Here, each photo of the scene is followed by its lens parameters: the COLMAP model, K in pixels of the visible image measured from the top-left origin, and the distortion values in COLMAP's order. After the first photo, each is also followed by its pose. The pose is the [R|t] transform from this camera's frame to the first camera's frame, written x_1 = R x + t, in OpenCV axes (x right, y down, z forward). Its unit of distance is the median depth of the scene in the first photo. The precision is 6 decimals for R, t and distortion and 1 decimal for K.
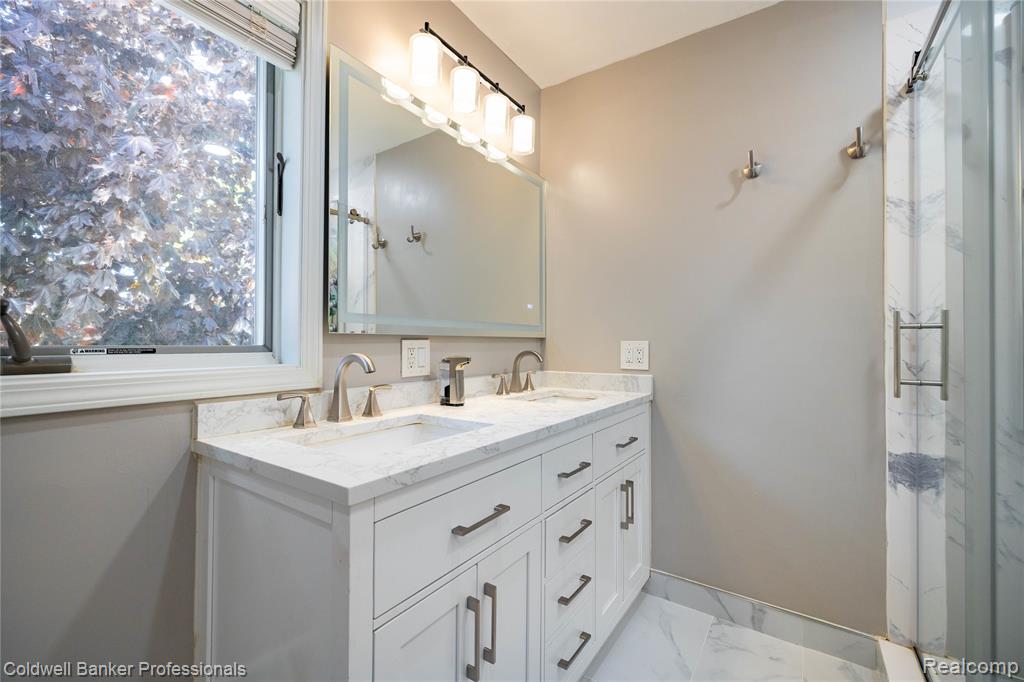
lens RADIAL K [[427.9, 0, 512.8], [0, 427.9, 337.8], [0, 0, 1]] dist [-0.001322, 0.000247]
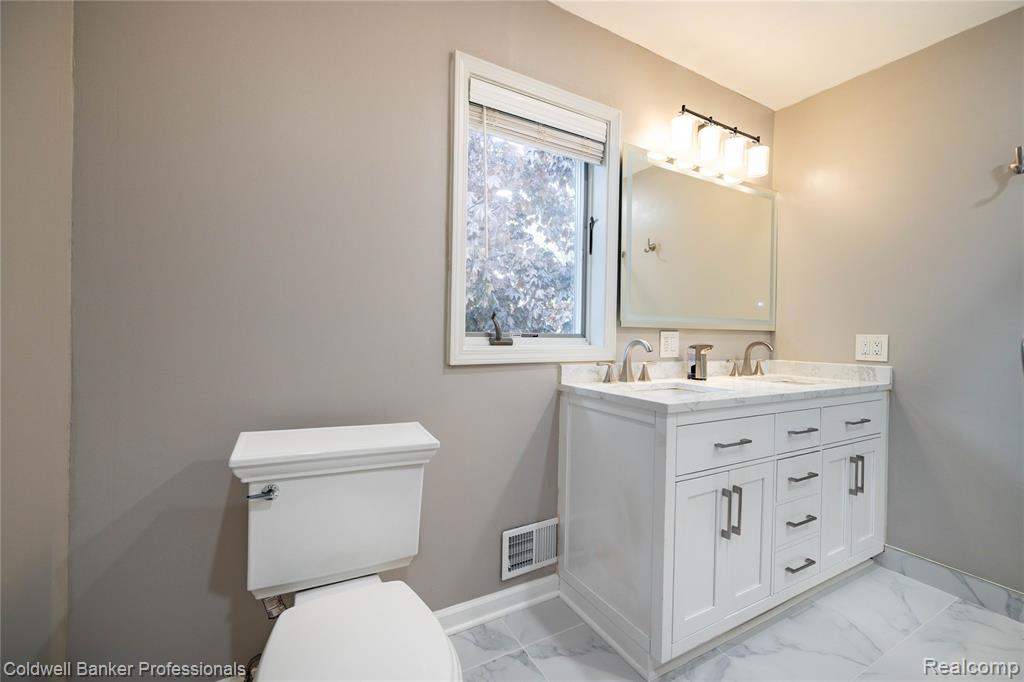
lens RADIAL K [[427.9, 0, 512.8], [0, 427.9, 337.8], [0, 0, 1]] dist [-0.001322, 0.000247]
pose [[0.896403, 0.015320, -0.442976, -0.067315], [-0.007806, 0.999793, 0.018781, 0.003240], [0.443172, -0.013378, 0.896337, -0.496251]]
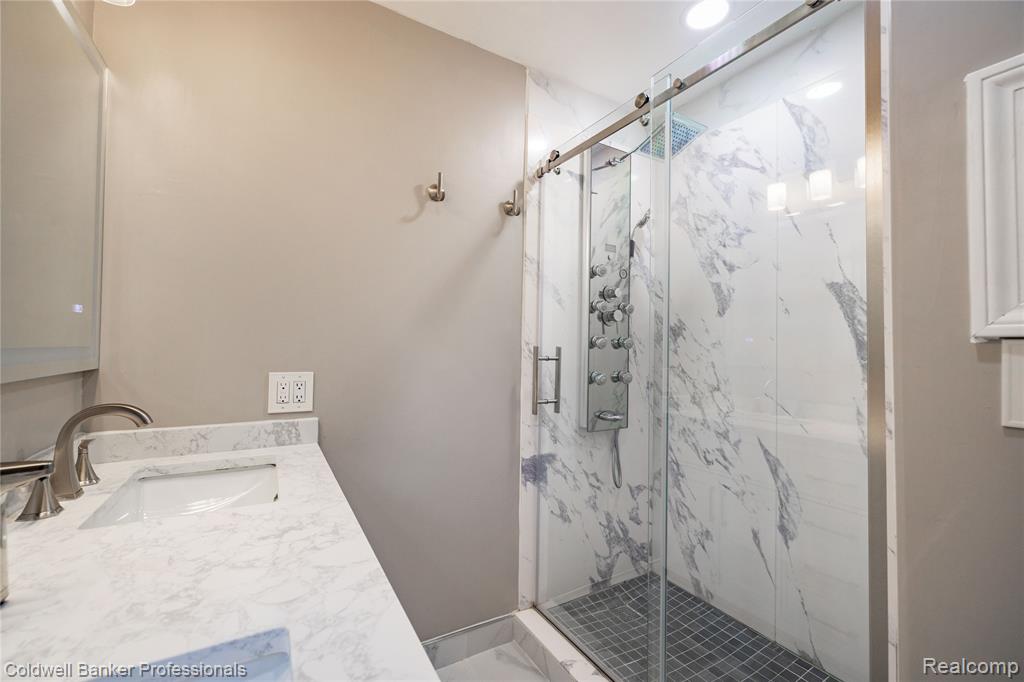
lens RADIAL K [[427.9, 0, 512.8], [0, 427.9, 337.8], [0, 0, 1]] dist [-0.001322, 0.000247]
pose [[0.431692, 0.021970, 0.901753, -0.265139], [-0.026757, 0.999575, -0.011544, -0.067962], [-0.901624, -0.019145, 0.432097, 0.490853]]
